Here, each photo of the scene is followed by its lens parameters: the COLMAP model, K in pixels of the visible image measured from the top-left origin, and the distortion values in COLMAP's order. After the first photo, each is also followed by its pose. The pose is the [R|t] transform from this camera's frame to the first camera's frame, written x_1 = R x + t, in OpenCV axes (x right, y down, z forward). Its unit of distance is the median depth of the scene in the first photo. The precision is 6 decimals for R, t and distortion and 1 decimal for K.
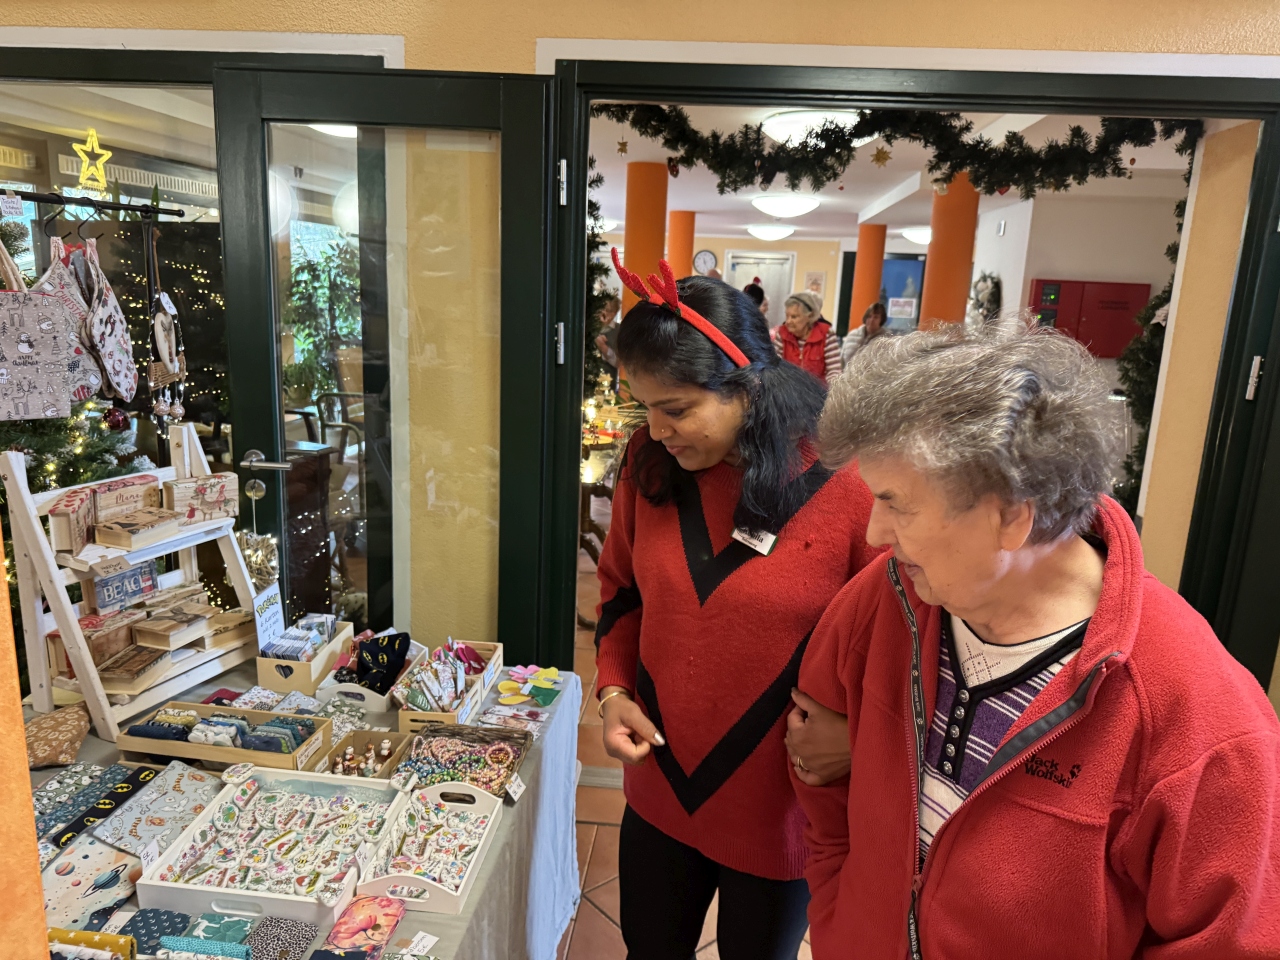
lens RADIAL K [[904.6, 0, 640.0], [0, 904.6, 480.0], [0, 0, 1]] dist [0.043727, -0.089121]
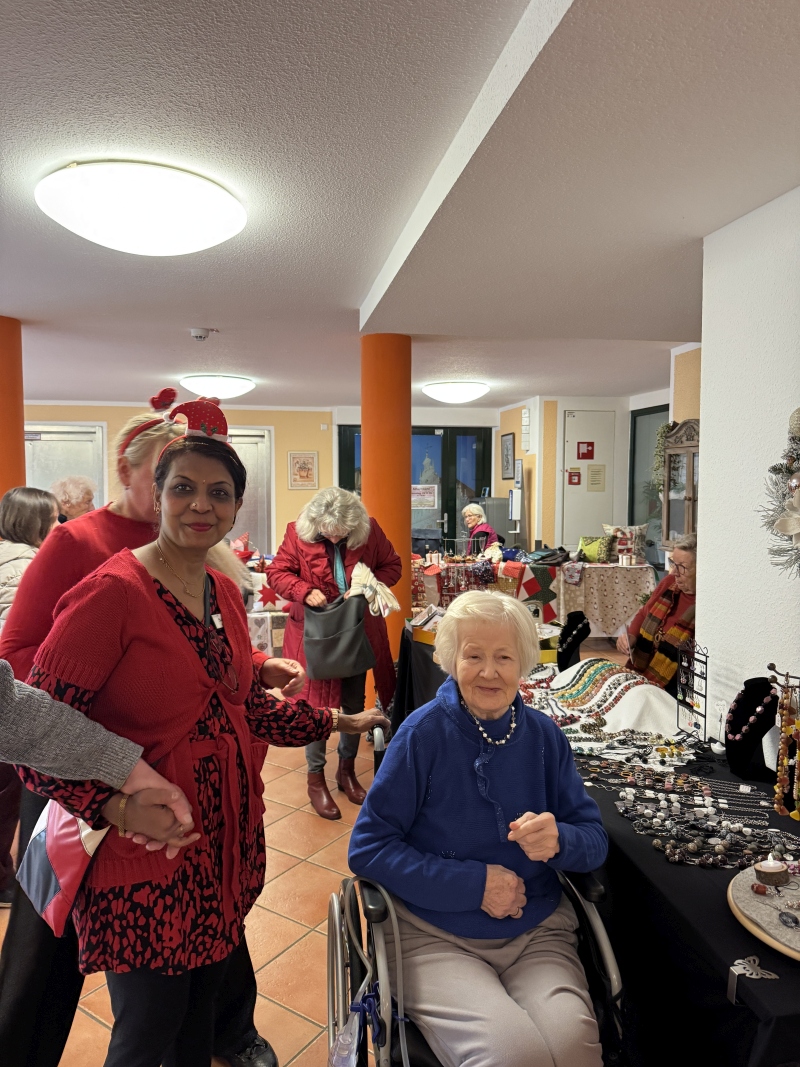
lens RADIAL K [[755.9, 0, 403.9], [0, 755.9, 534.2], [0, 0, 1]] dist [0.042021, -0.050861]
pose [[0.956308, -0.060300, 0.286073, 0.099768], [0.099271, 0.987337, -0.123734, -0.089102], [-0.274990, 0.146726, 0.950185, 0.443667]]
